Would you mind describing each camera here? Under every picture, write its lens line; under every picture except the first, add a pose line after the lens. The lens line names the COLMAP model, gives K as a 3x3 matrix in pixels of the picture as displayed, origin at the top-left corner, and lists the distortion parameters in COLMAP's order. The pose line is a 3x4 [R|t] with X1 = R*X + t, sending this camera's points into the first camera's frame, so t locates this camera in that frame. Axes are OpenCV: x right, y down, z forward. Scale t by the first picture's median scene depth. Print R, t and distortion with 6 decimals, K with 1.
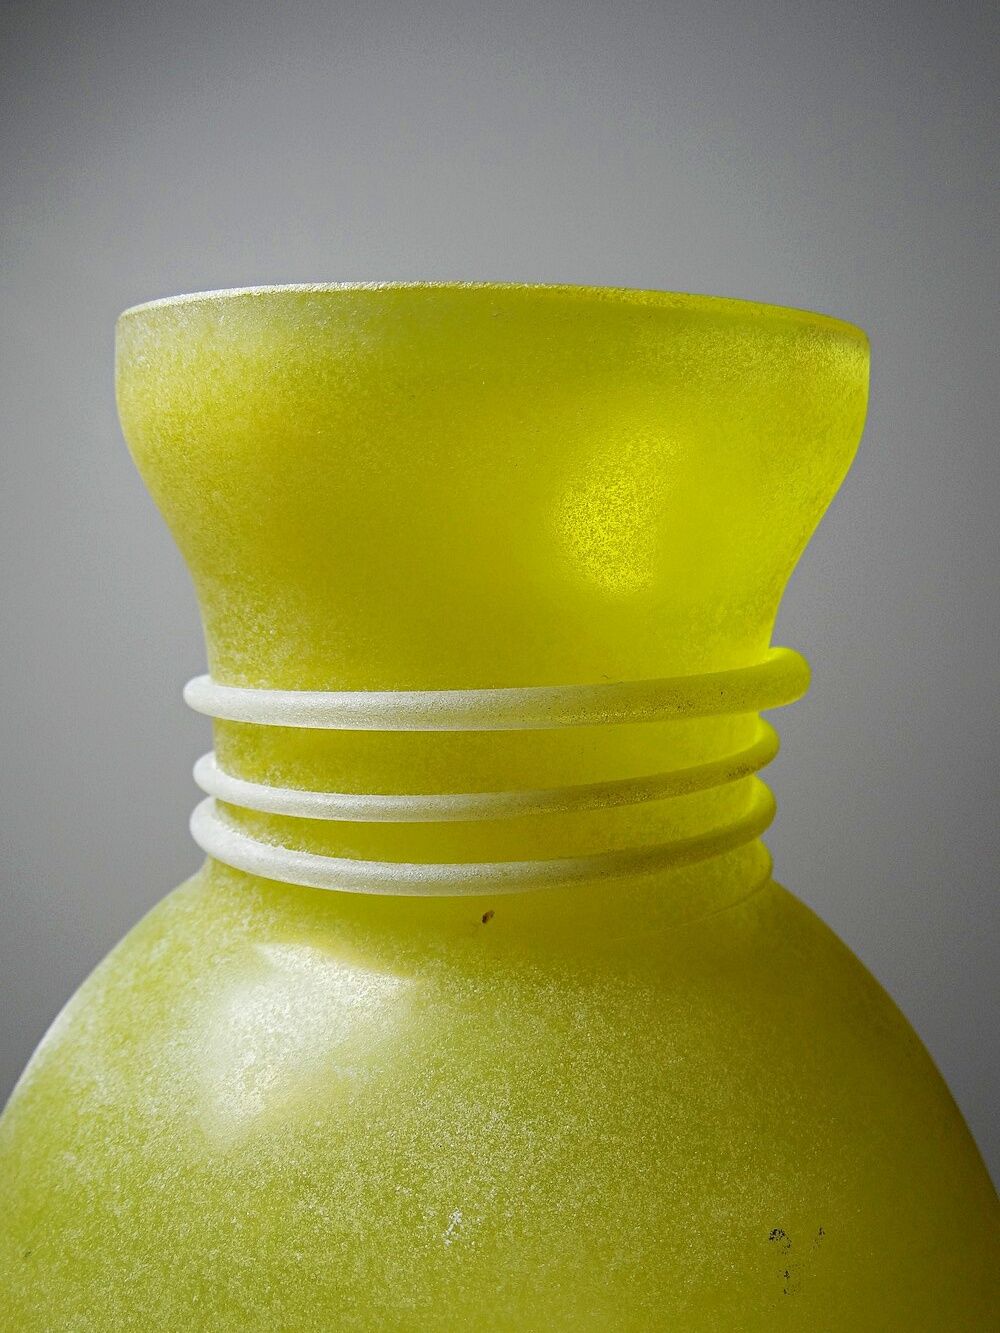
lens RADIAL K [[1253.0, 0, 510.2], [0, 1253.0, 665.3], [0, 0, 1]] dist [0.013596, 0.000000]
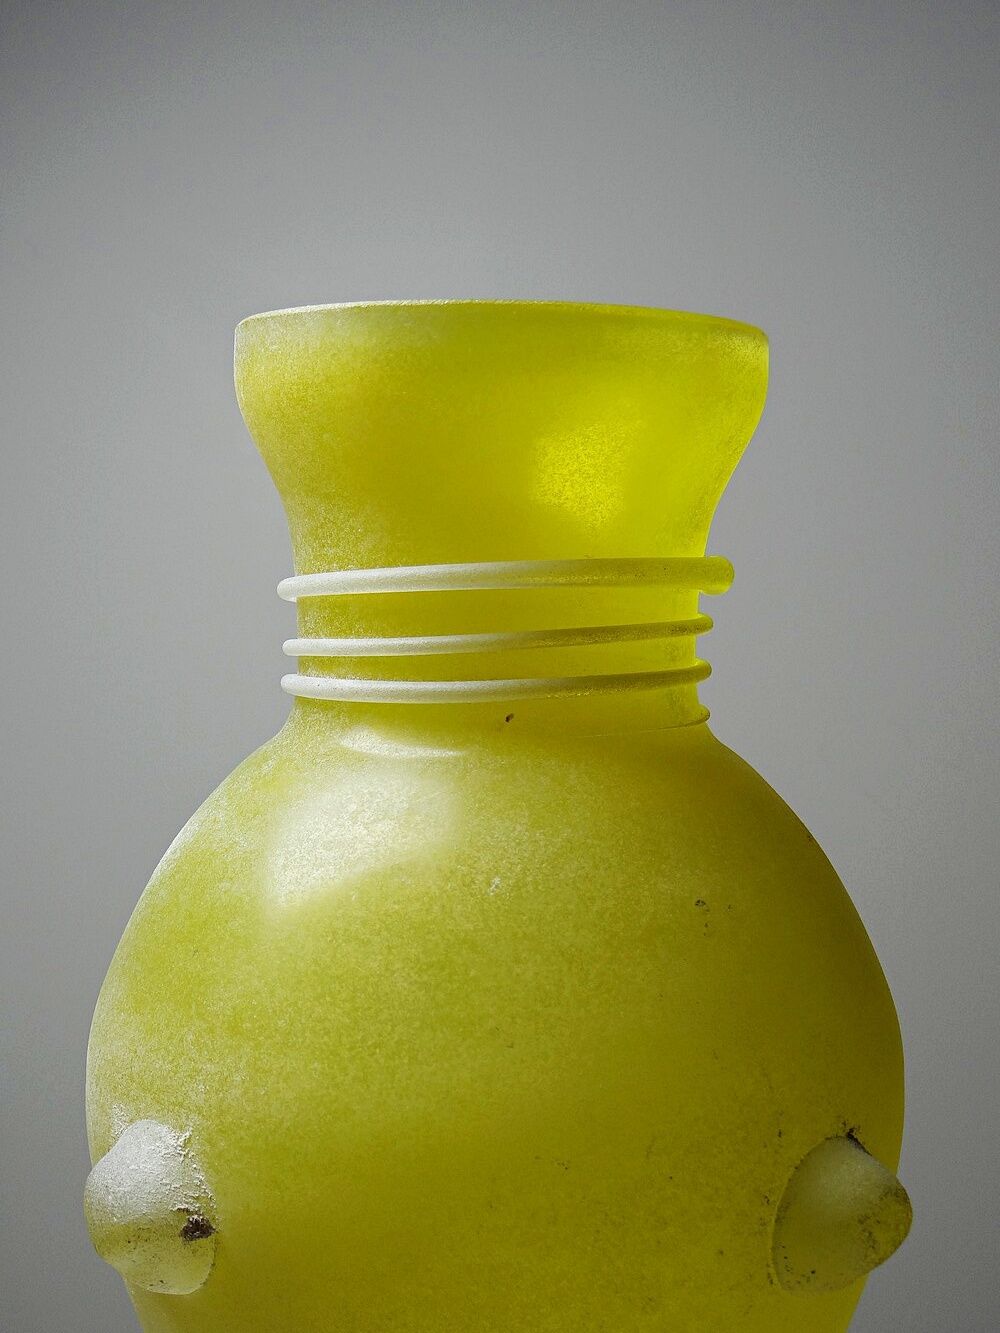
lens RADIAL K [[1715.7, 0, 494.6], [0, 1715.7, 663.9], [0, 0, 1]] dist [-0.006437, 0.000000]
pose [[0.999654, -0.004860, 0.025845, -0.094243], [0.006439, 0.998096, -0.061342, 0.281789], [-0.025498, 0.061487, 0.997782, -1.110845]]
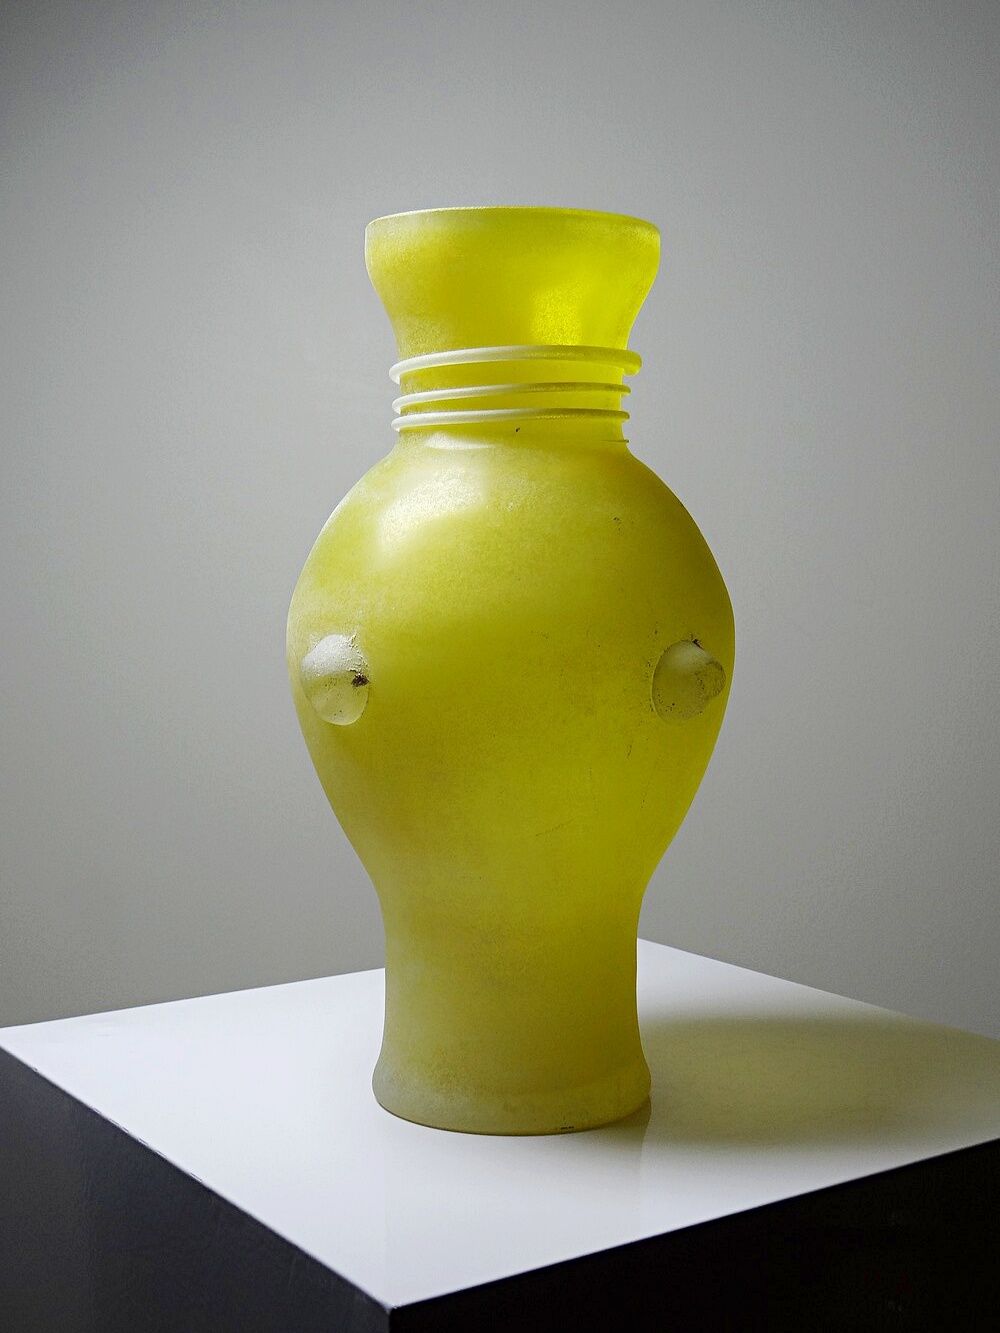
lens RADIAL K [[1715.7, 0, 500.0], [0, 1715.7, 663.4], [0, 0, 1]] dist [-0.006437, 0.000000]
pose [[0.999725, -0.008588, 0.021799, -0.157387], [0.009404, 0.999249, -0.037591, 0.936050], [-0.021460, 0.037786, 0.999055, -3.041919]]
